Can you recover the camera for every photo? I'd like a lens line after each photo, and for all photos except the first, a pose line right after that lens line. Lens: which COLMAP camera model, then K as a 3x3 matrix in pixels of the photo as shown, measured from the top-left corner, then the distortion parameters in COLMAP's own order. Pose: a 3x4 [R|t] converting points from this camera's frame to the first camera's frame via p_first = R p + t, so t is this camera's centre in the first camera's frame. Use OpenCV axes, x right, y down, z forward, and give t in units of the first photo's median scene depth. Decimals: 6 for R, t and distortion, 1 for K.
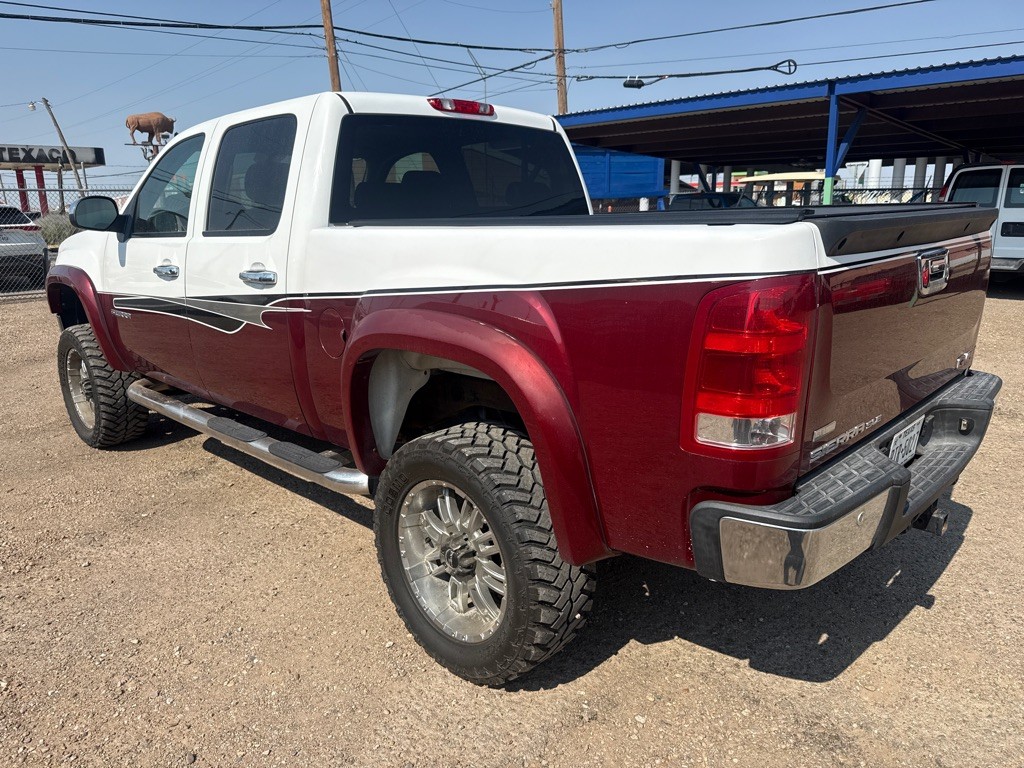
lens RADIAL K [[727.6, 0, 511.4], [0, 727.6, 391.4], [0, 0, 1]] dist [0.010316, -0.016325]
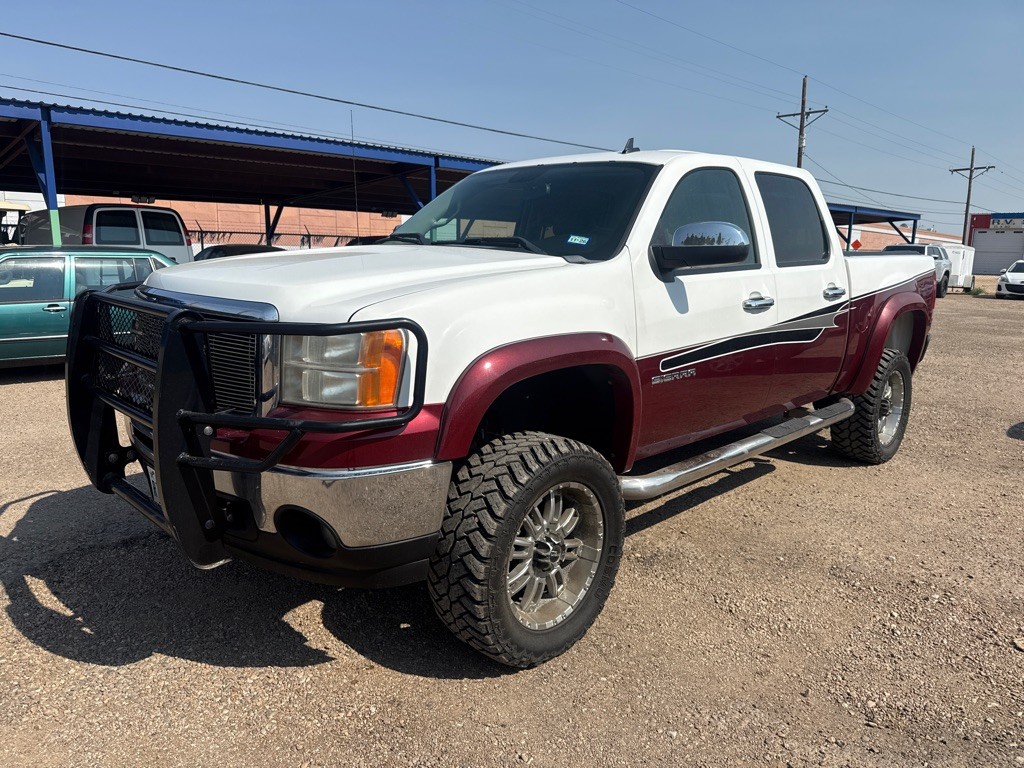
lens RADIAL K [[727.6, 0, 515.0], [0, 727.6, 382.2], [0, 0, 1]] dist [0.010316, -0.016325]
pose [[0.011258, -0.169724, 0.985427, -1.125236], [0.227913, 0.959986, 0.162738, -0.228403], [-0.973617, 0.222759, 0.049490, 0.988669]]
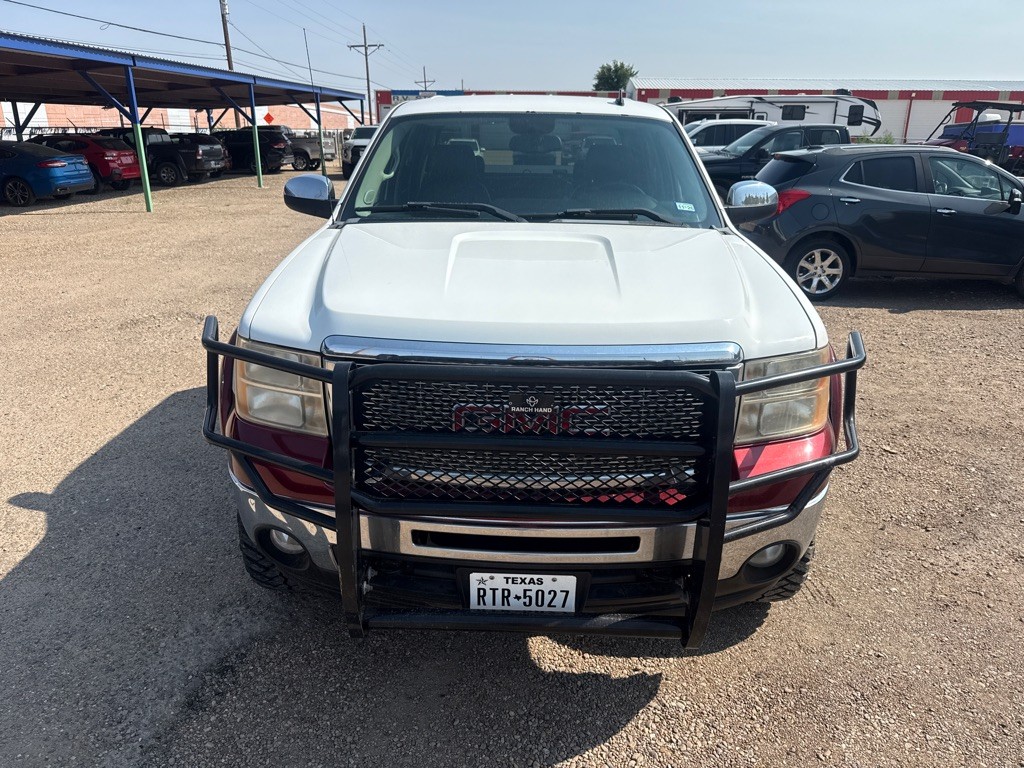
lens RADIAL K [[727.6, 0, 513.8], [0, 727.6, 387.9], [0, 0, 1]] dist [0.010316, -0.016325]
pose [[-0.684378, -0.240016, 0.688490, -0.860990], [0.178929, 0.860106, 0.477704, -0.433622], [-0.706832, 0.450121, -0.545692, 1.481705]]
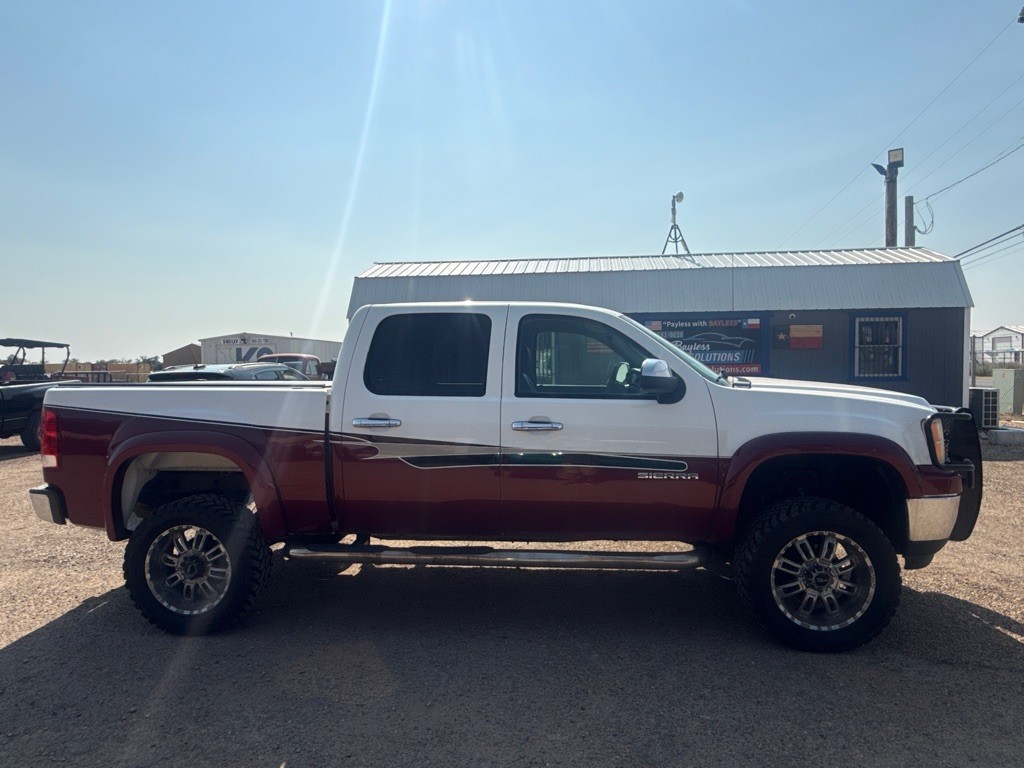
lens RADIAL K [[631.2, 0, 519.0], [0, 631.2, 388.1], [0, 0, 1]] dist [0.002079, -0.004122]
pose [[-0.783482, 0.048877, -0.619489, 0.406324], [-0.126870, 0.963323, 0.236461, -0.424353], [0.608325, 0.263857, -0.748545, 1.586348]]
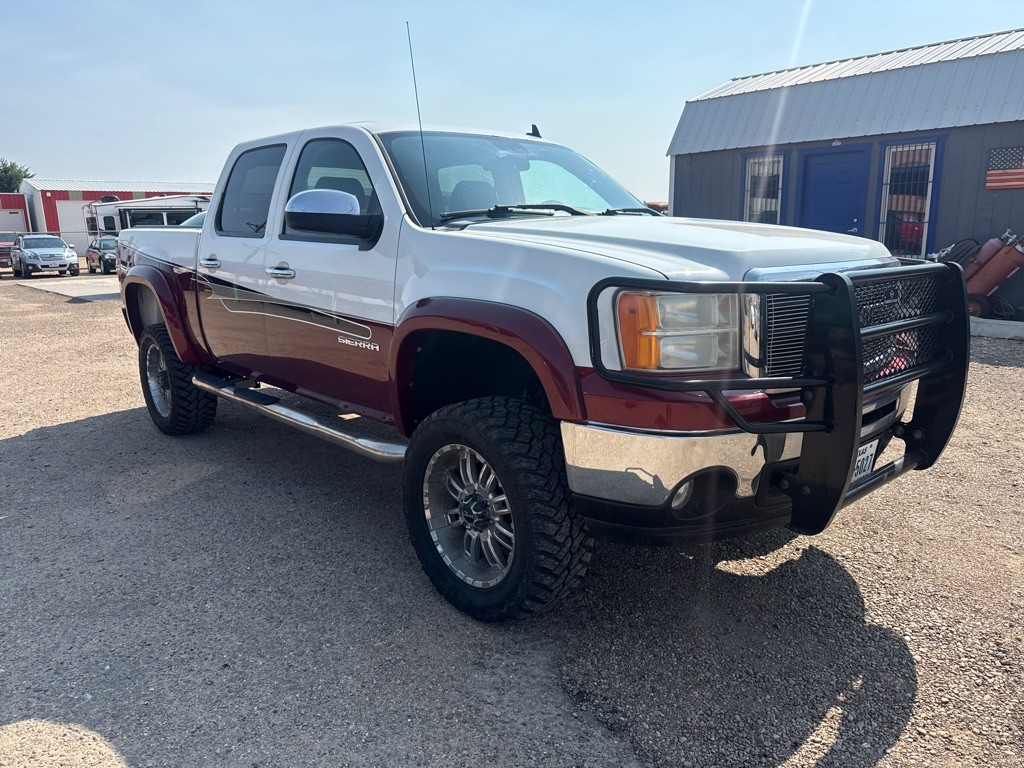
lens RADIAL K [[727.6, 0, 517.8], [0, 727.6, 382.1], [0, 0, 1]] dist [0.010316, -0.016325]
pose [[-0.997504, 0.018331, 0.068189, -0.377240], [0.046578, 0.896629, 0.440325, -0.428003], [-0.053069, 0.442402, -0.895245, 1.774468]]
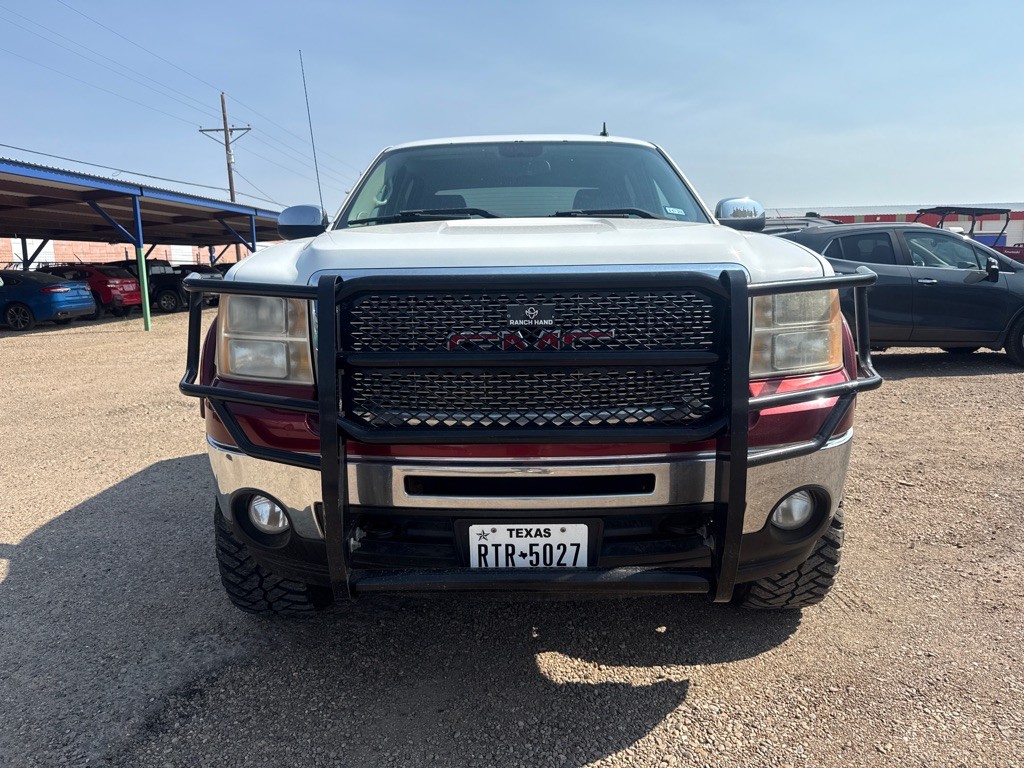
lens RADIAL K [[727.6, 0, 515.4], [0, 727.6, 378.6], [0, 0, 1]] dist [0.010316, -0.016325]
pose [[-0.695911, -0.084472, 0.713142, -0.859556], [0.204134, 0.928822, 0.309222, -0.325554], [-0.688503, 0.360768, -0.629134, 1.512730]]
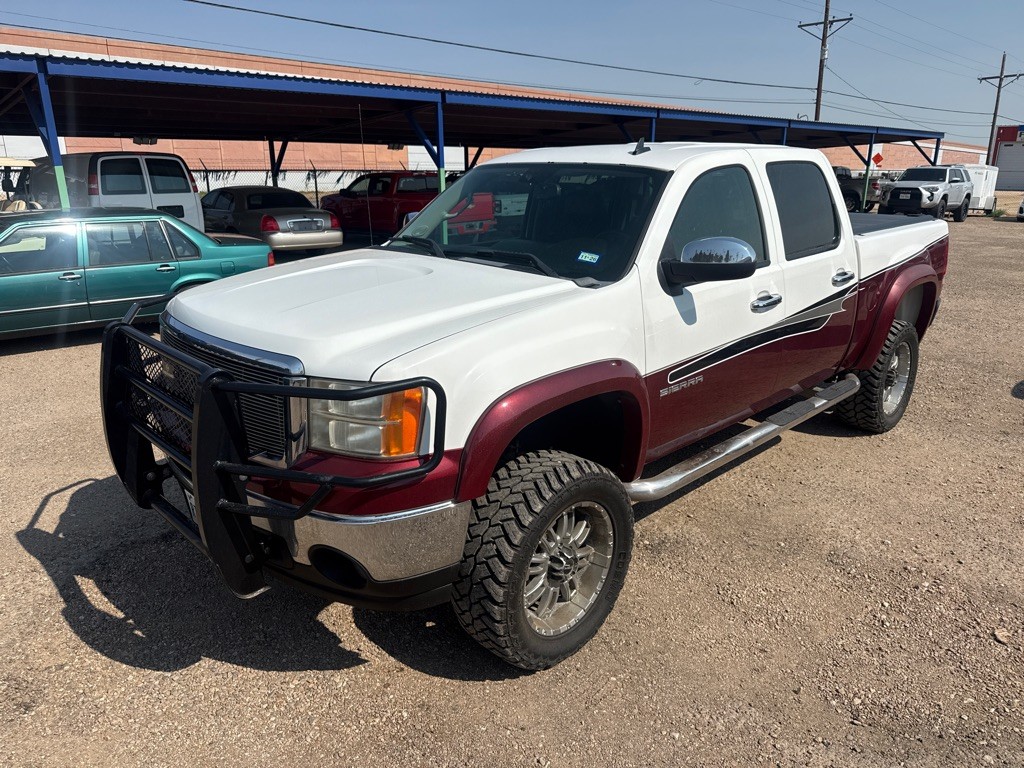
lens RADIAL K [[727.6, 0, 521.1], [0, 727.6, 387.7], [0, 0, 1]] dist [0.010316, -0.016325]
pose [[0.016775, -0.282225, 0.959202, -1.131968], [0.243530, 0.931599, 0.269845, -0.313408], [-0.969748, 0.229068, 0.084358, 0.968809]]
